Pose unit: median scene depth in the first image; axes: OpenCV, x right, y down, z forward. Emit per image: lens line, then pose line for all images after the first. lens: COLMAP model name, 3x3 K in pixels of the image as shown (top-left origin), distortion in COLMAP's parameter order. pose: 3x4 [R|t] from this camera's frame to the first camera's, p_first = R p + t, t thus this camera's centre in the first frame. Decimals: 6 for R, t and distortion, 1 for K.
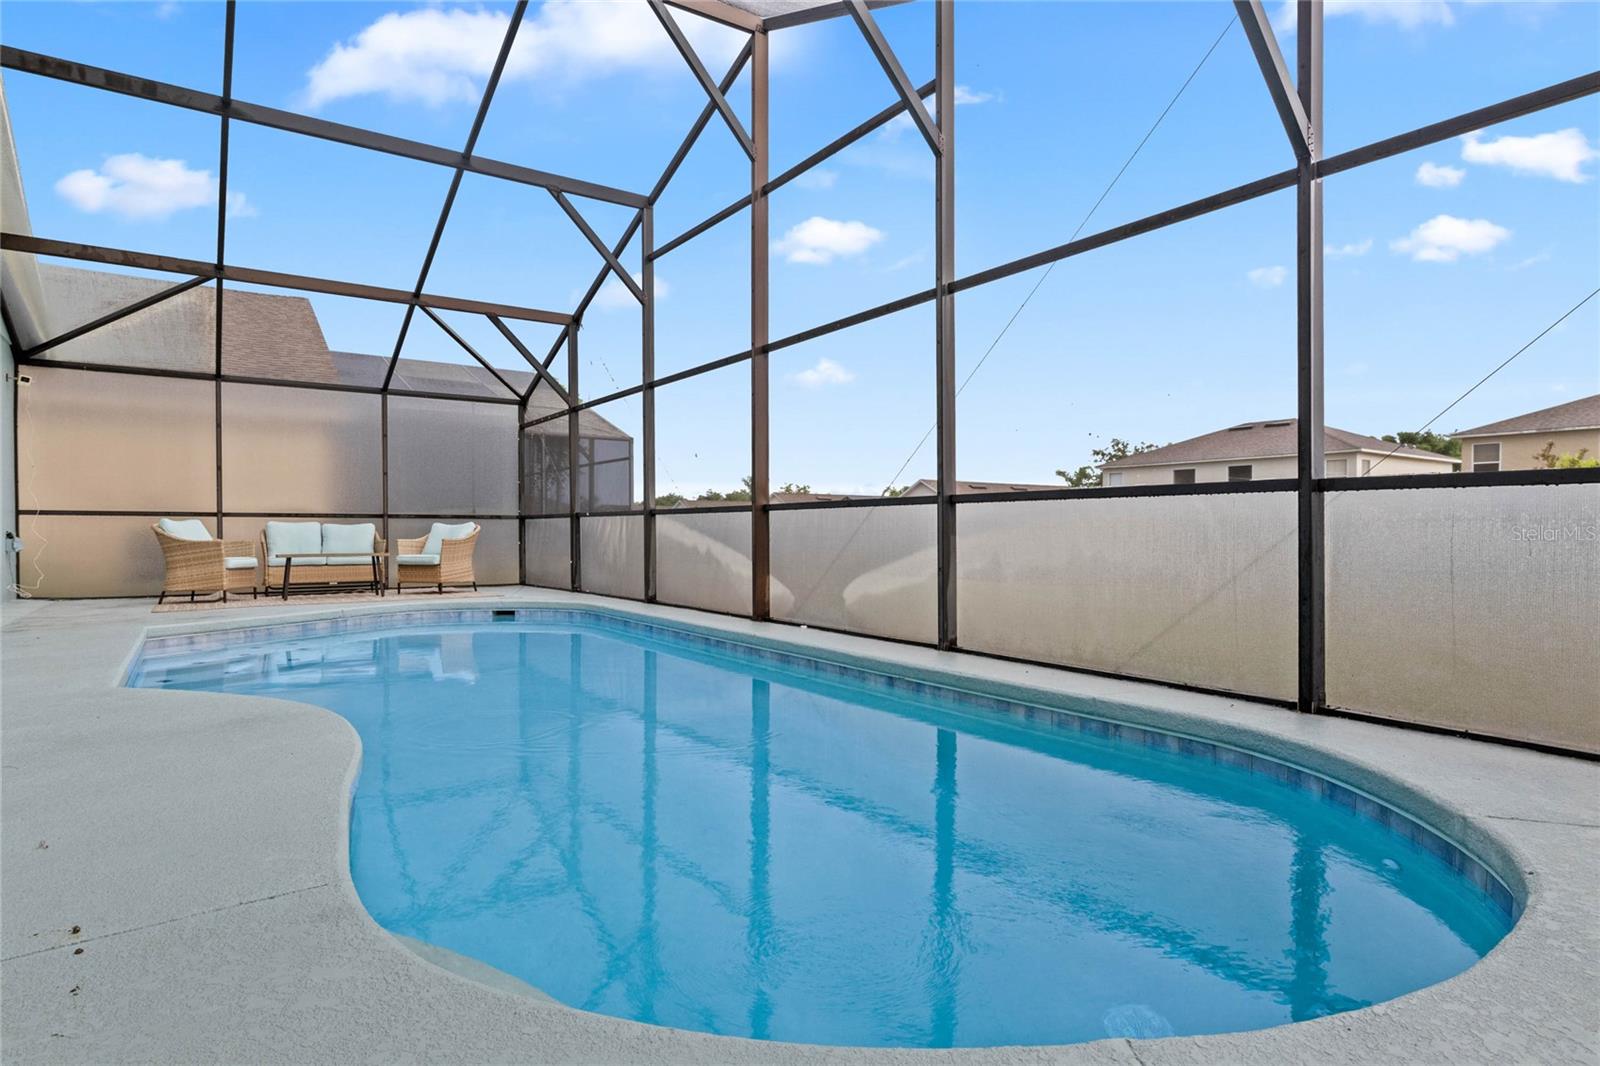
lens RADIAL K [[901.7, 0, 800.0], [0, 901.7, 533.0], [0, 0, 1]] dist [0.003513, 0.000519]
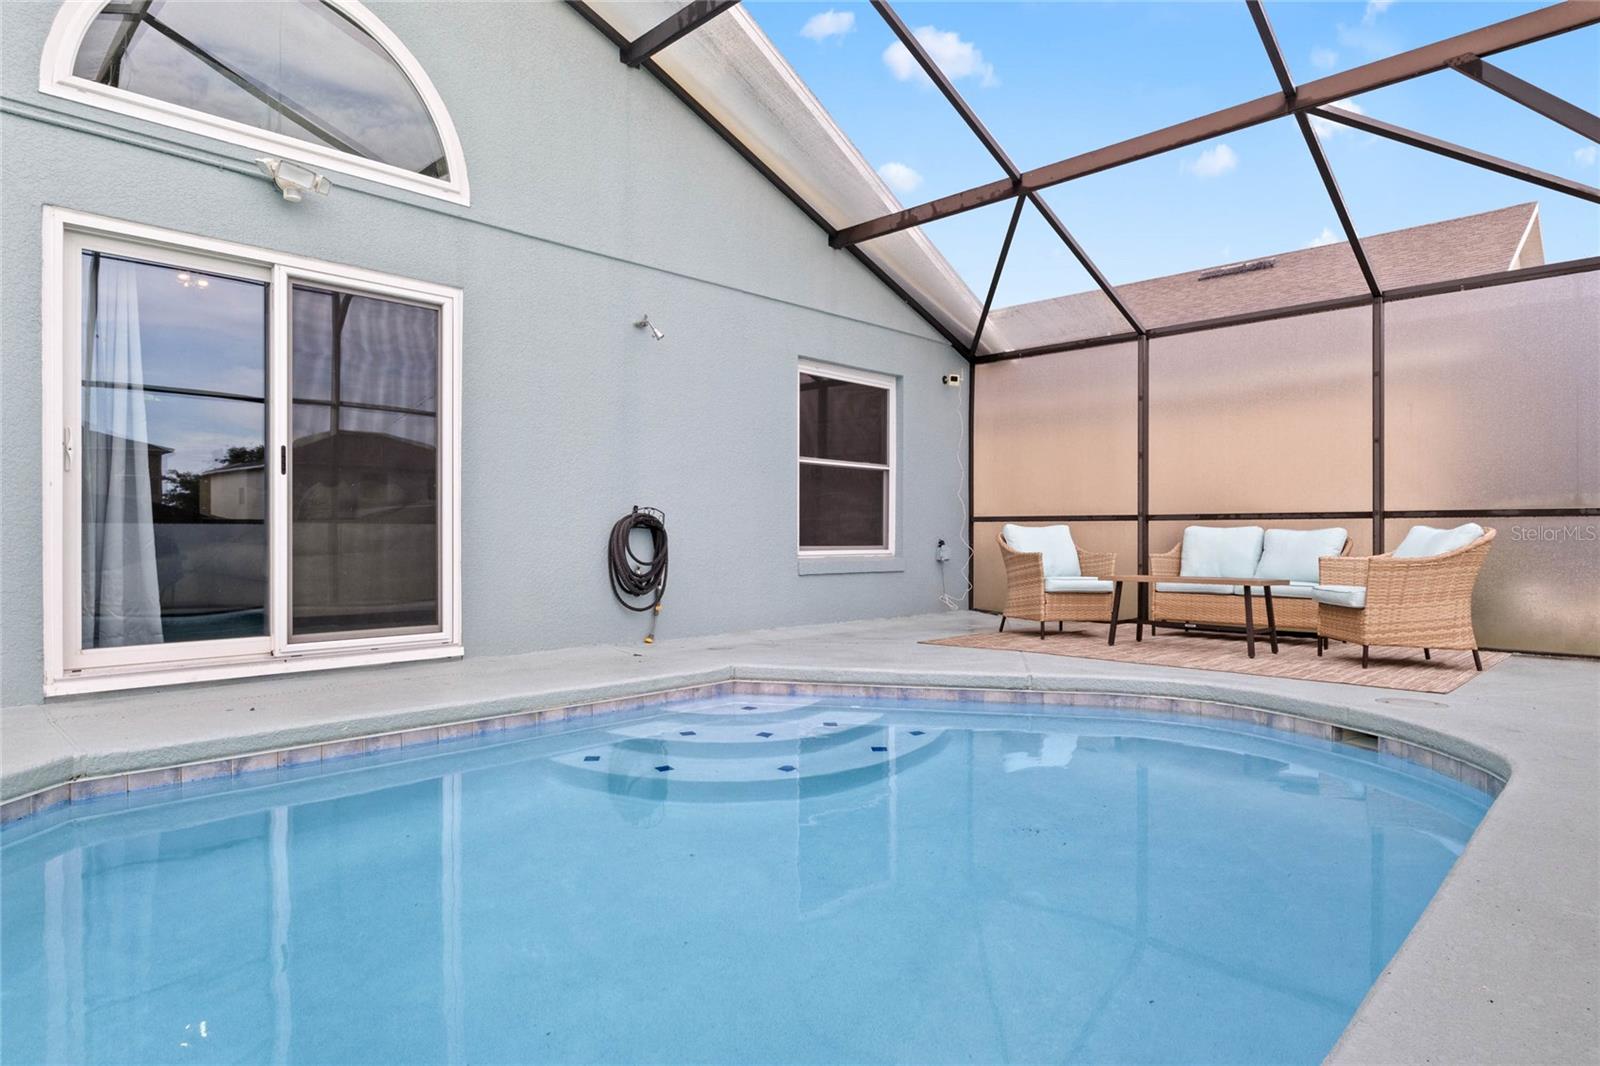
lens RADIAL K [[901.7, 0, 800.0], [0, 901.7, 533.0], [0, 0, 1]] dist [0.003513, 0.000519]
pose [[0.193483, -0.003052, -0.981099, 0.036448], [-0.002611, 0.999990, -0.003626, -0.004729], [0.981100, 0.003263, 0.193473, 0.664902]]
